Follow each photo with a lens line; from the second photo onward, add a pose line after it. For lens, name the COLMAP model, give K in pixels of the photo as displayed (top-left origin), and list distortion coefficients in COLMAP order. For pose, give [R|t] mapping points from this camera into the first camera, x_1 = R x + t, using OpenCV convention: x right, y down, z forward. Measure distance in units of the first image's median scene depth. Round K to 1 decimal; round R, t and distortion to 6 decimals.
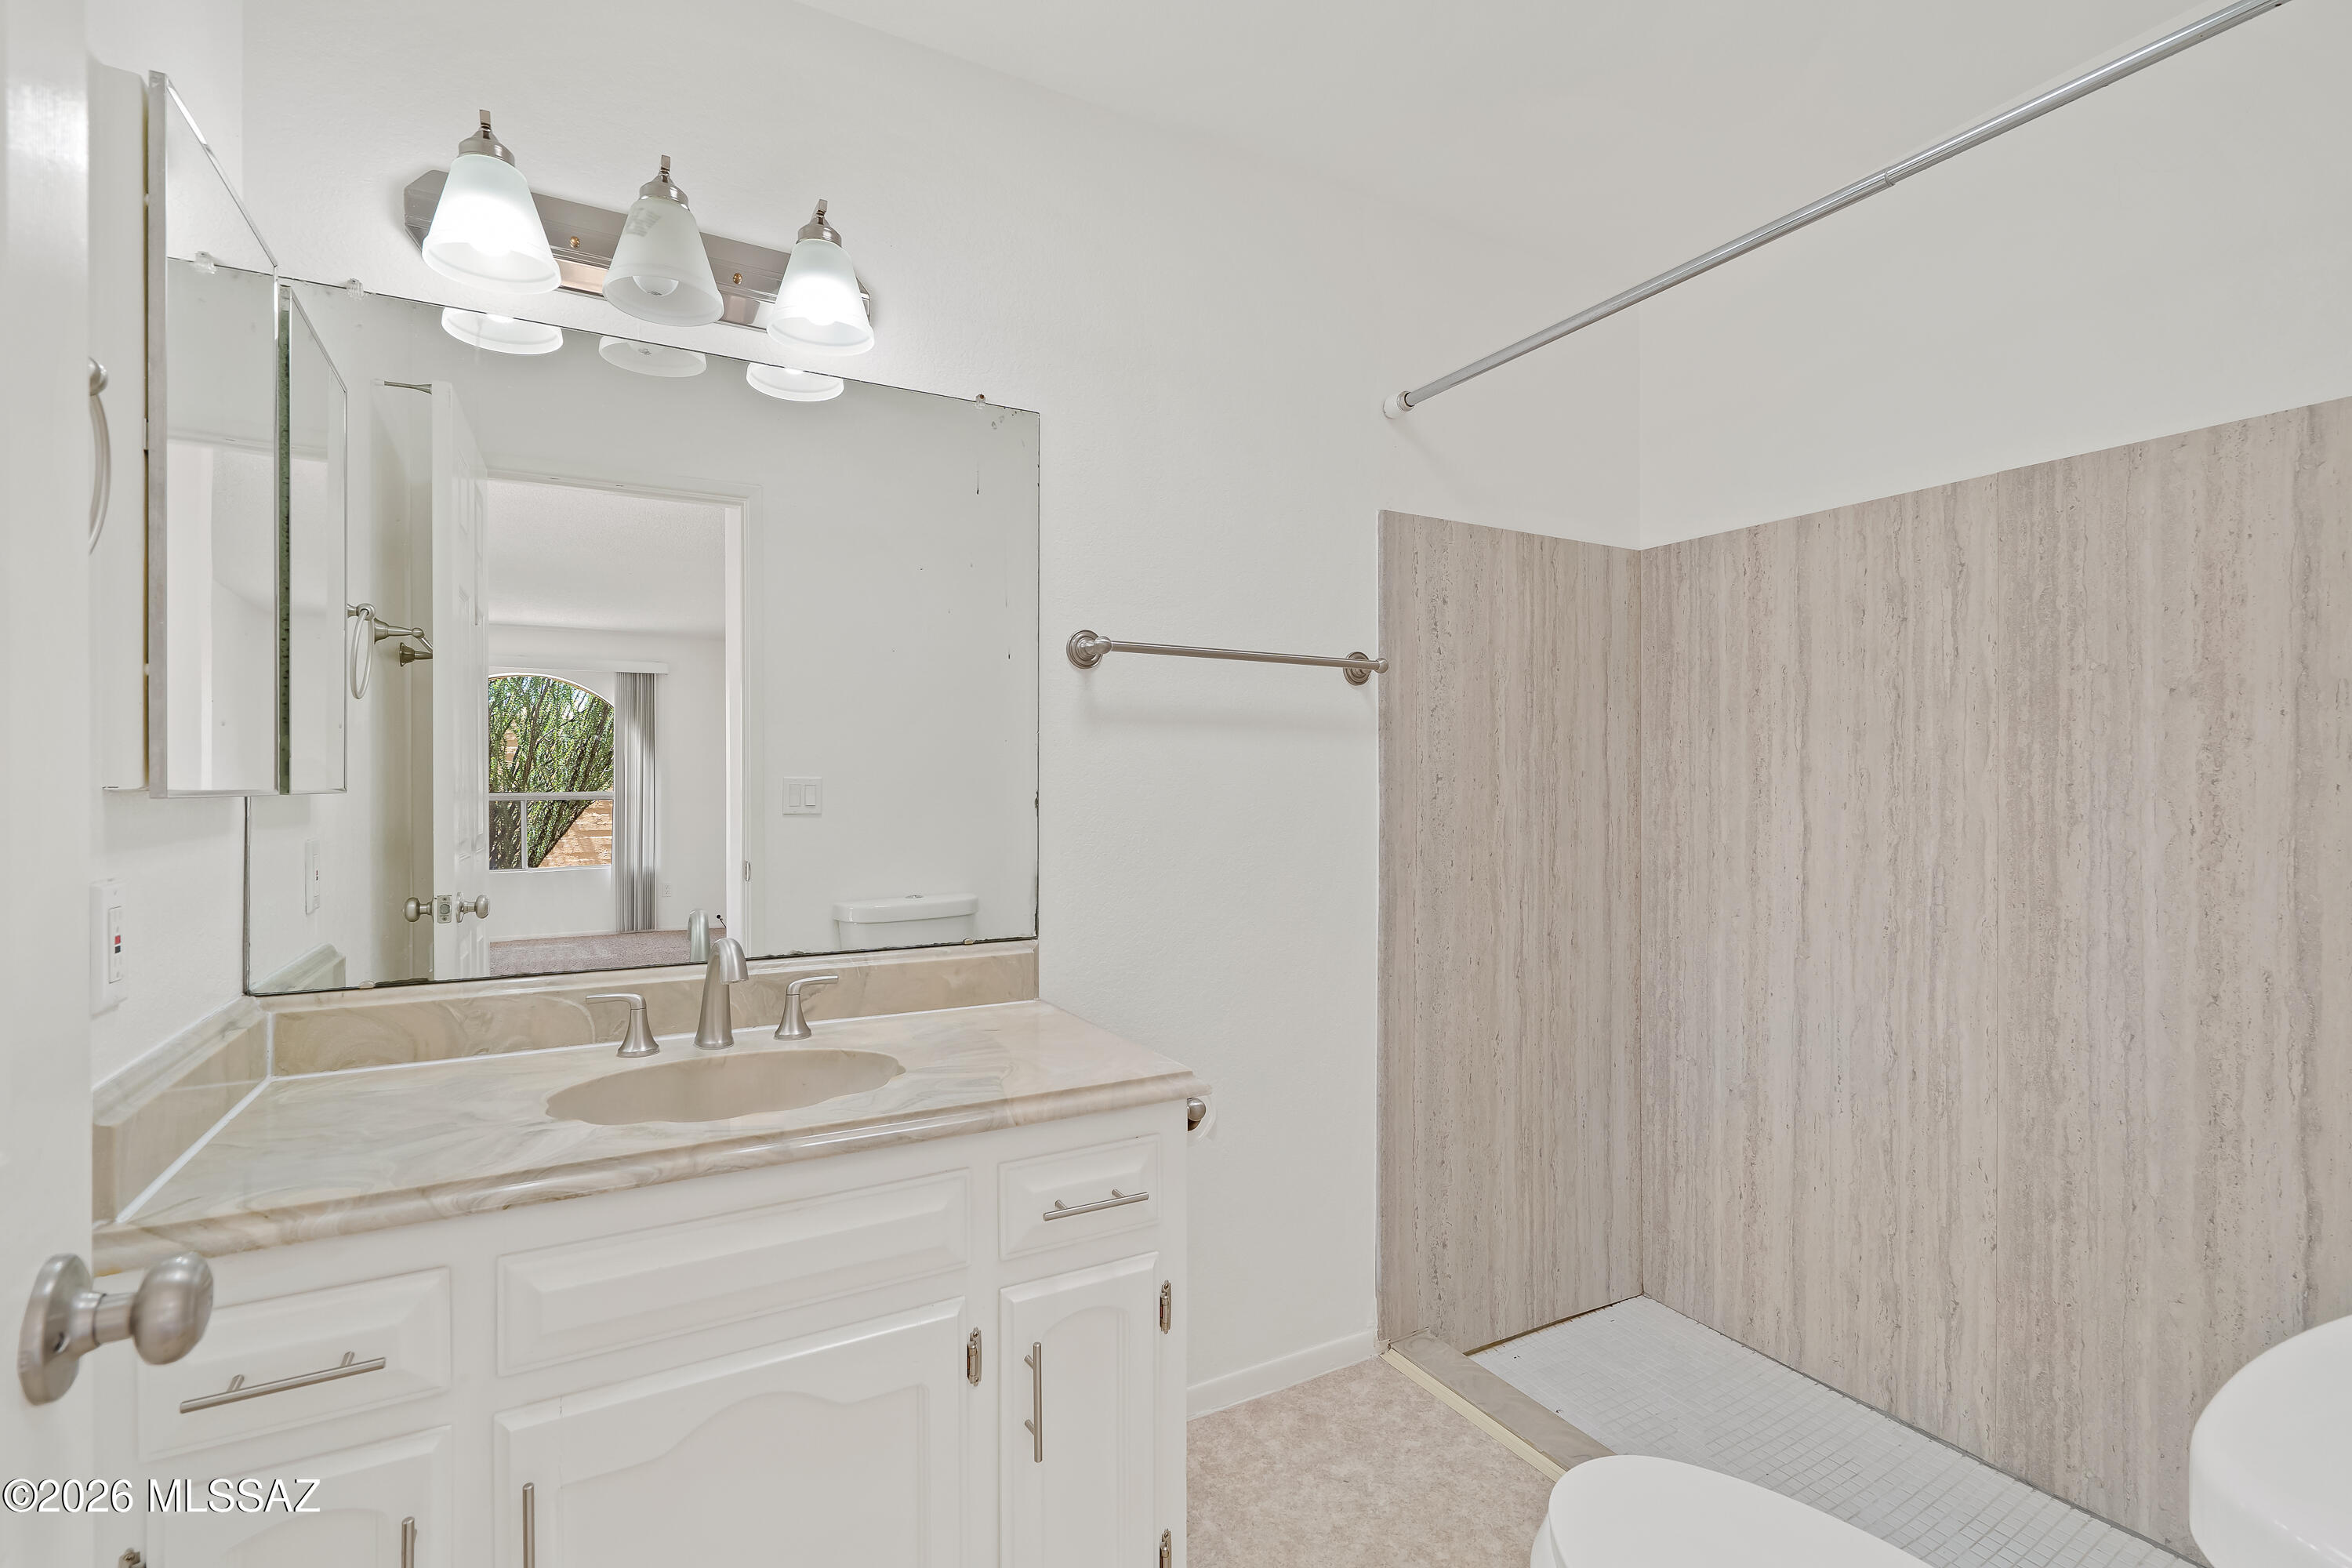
lens RADIAL K [[1084.0, 0, 1174.1], [0, 1084.0, 781.0], [0, 0, 1]] dist [-0.007866, 0.004122]
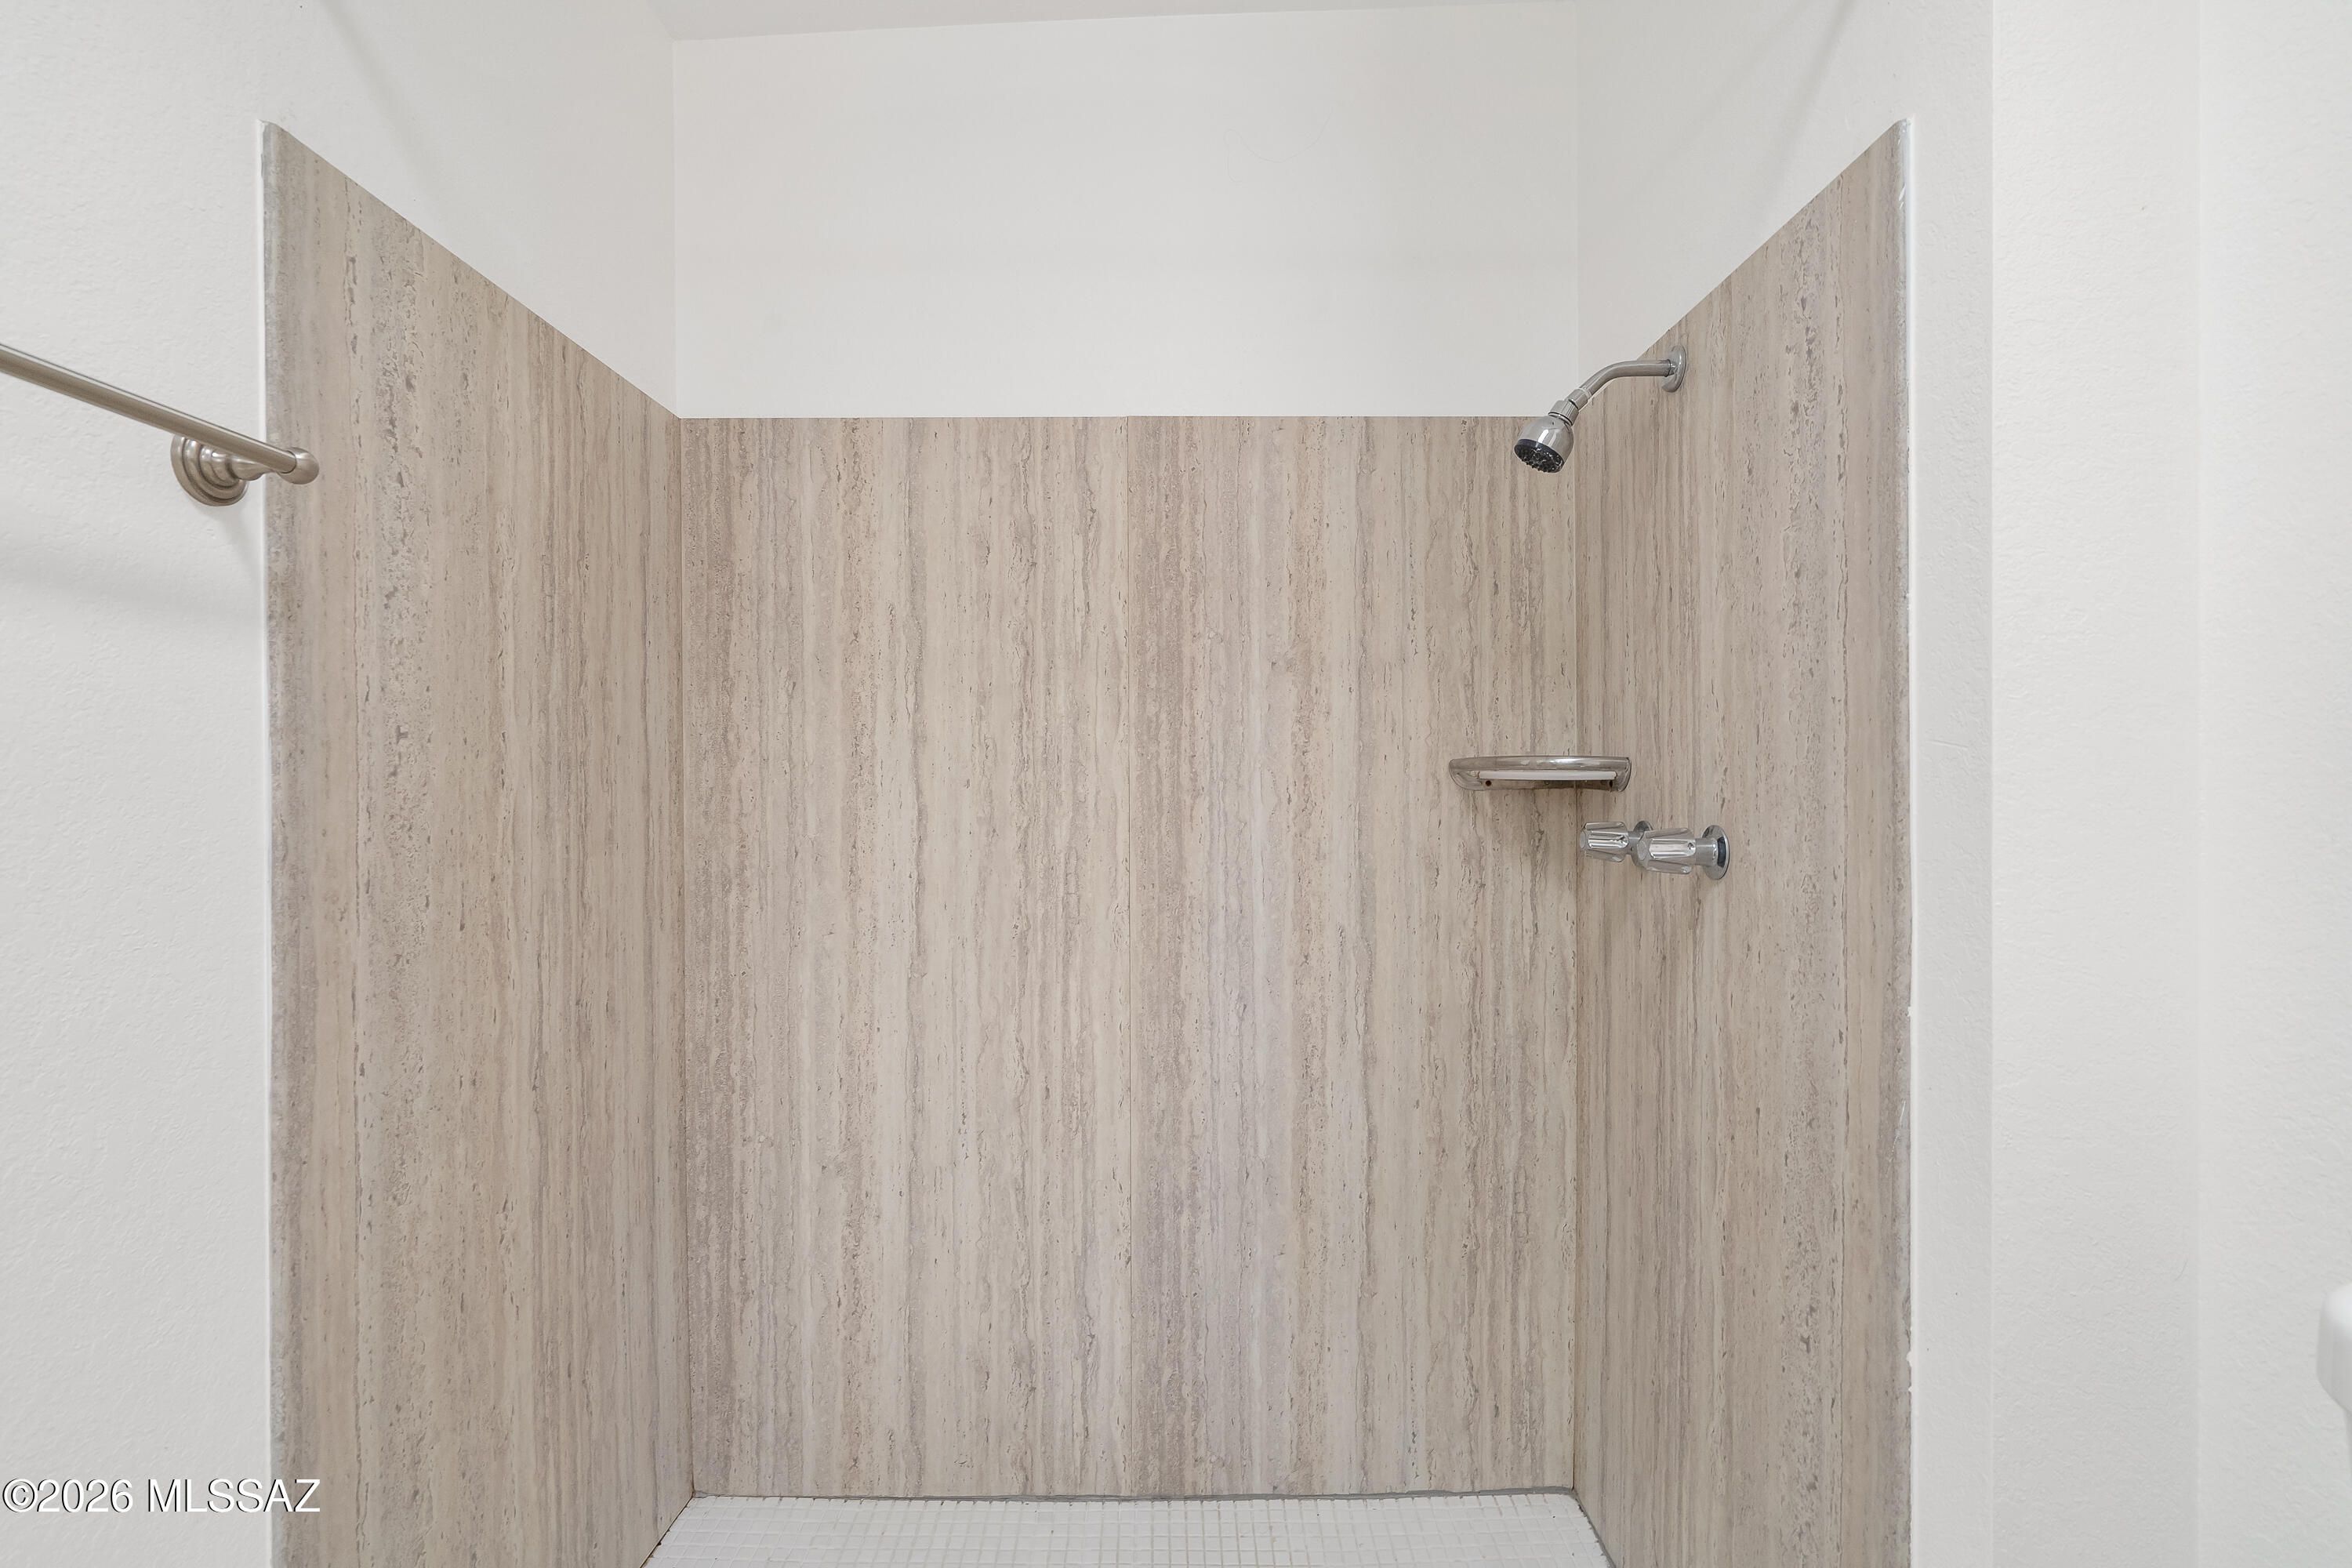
lens RADIAL K [[1084.0, 0, 1195.9], [0, 1084.0, 783.6], [0, 0, 1]] dist [-0.007866, 0.004122]
pose [[0.488131, -0.005947, 0.872750, -0.012219], [0.003804, 0.999982, 0.004687, 0.020059], [-0.872762, 0.001032, 0.488145, 0.451471]]
